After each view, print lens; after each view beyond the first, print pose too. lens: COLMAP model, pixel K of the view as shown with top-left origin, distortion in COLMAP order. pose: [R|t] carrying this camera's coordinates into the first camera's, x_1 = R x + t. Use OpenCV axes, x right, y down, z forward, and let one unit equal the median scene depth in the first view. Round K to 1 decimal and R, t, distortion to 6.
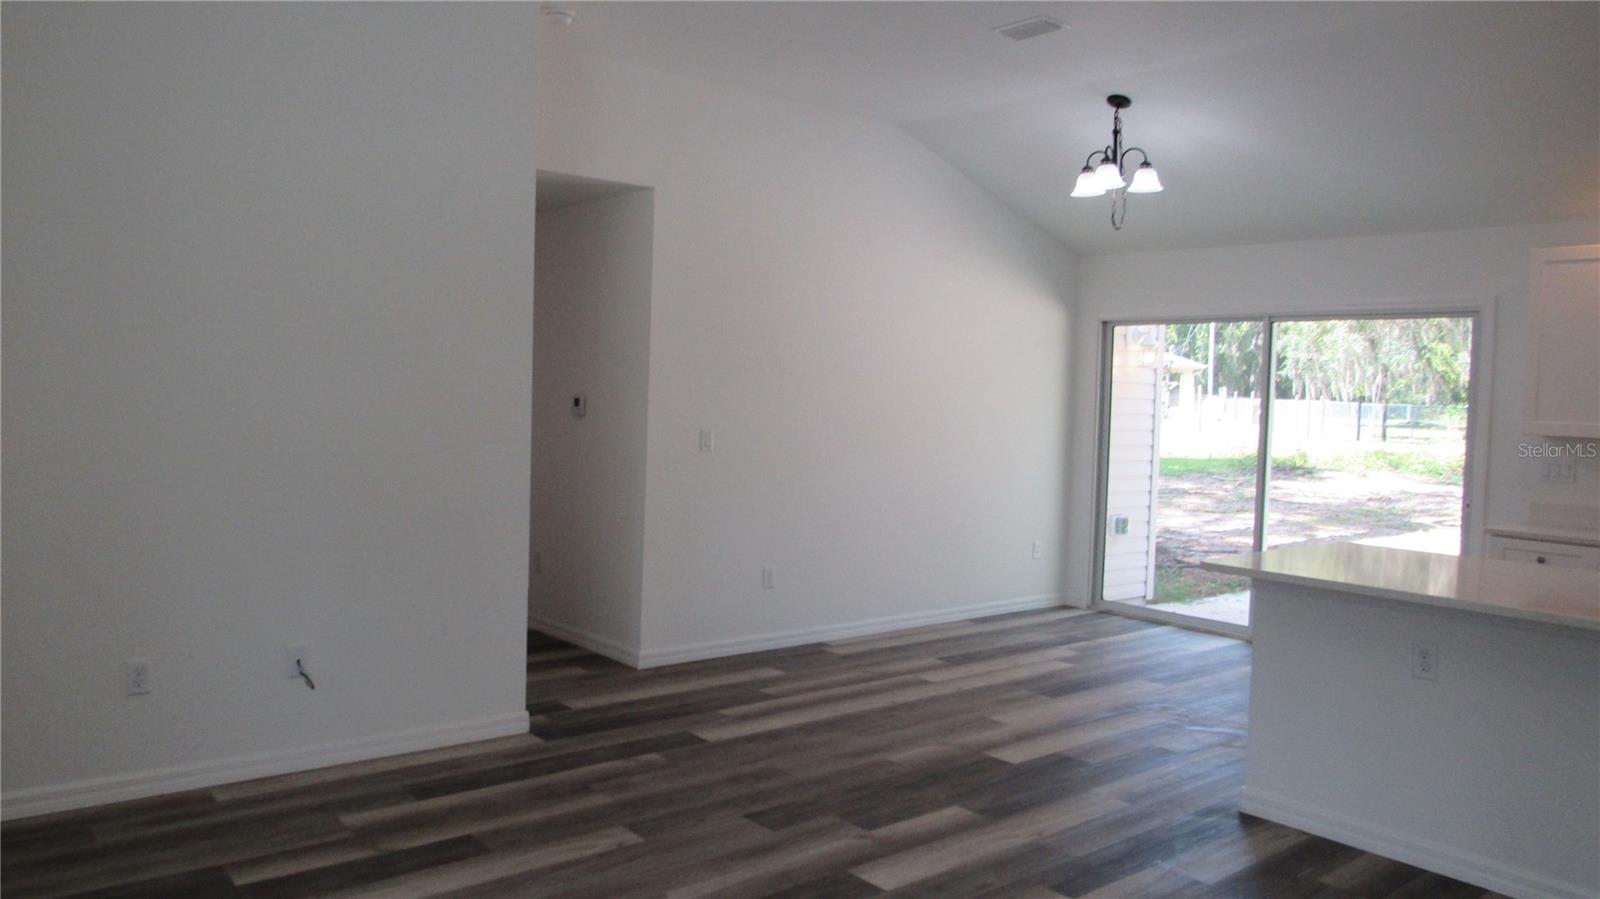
lens RADIAL K [[1143.8, 0, 781.9], [0, 1143.8, 460.6], [0, 0, 1]] dist [-0.038198, 0.012909]
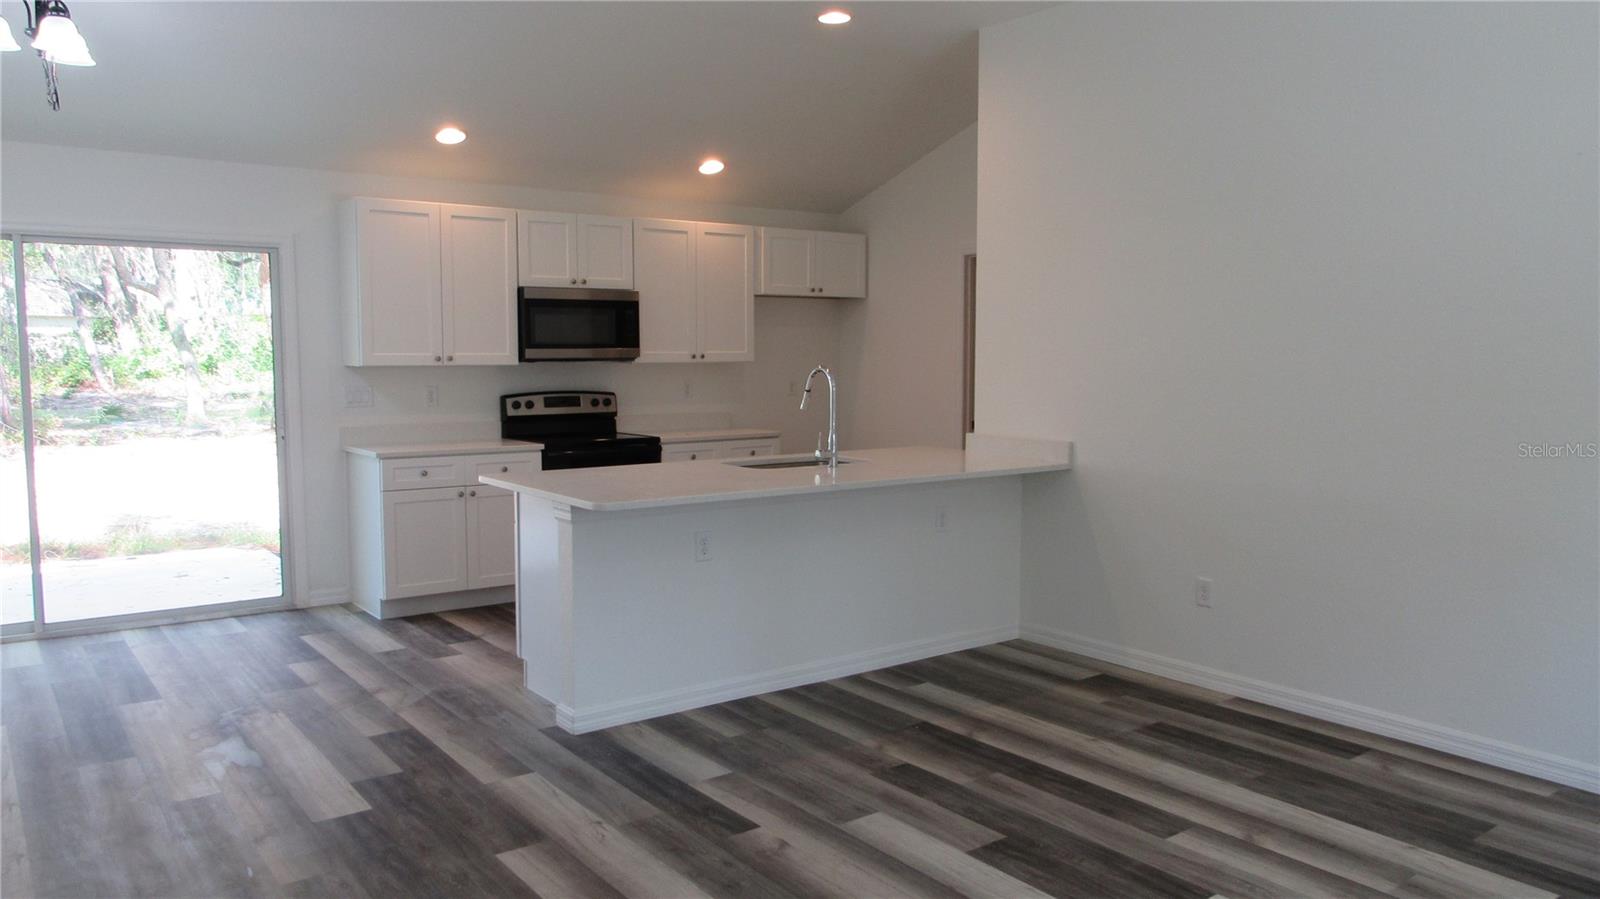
lens RADIAL K [[1143.8, 0, 794.2], [0, 1143.8, 450.8], [0, 0, 1]] dist [-0.038198, 0.012909]
pose [[0.034769, -0.118560, 0.992338, -0.561366], [0.056596, 0.991578, 0.116487, -0.059470], [-0.997792, 0.052112, 0.041186, 0.683260]]
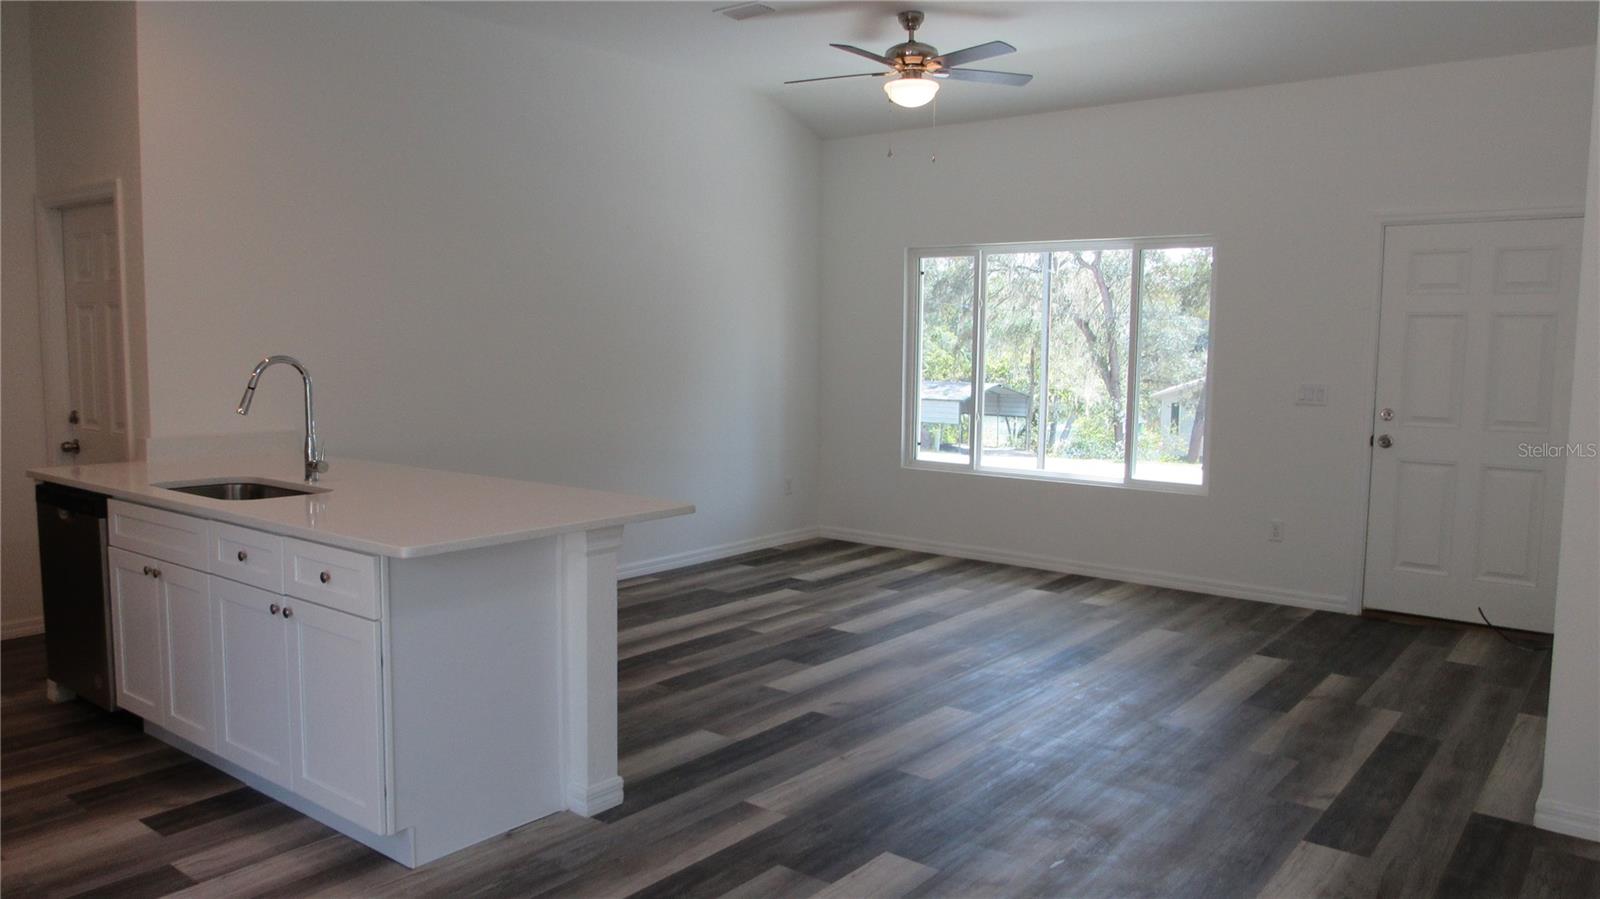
lens RADIAL K [[1143.8, 0, 800.7], [0, 1143.8, 458.1], [0, 0, 1]] dist [-0.038198, 0.012909]
pose [[-0.973251, -0.015167, -0.229243, 0.437814], [-0.051099, 0.987116, 0.151630, -0.084917], [0.223989, 0.159288, -0.961486, 1.689997]]
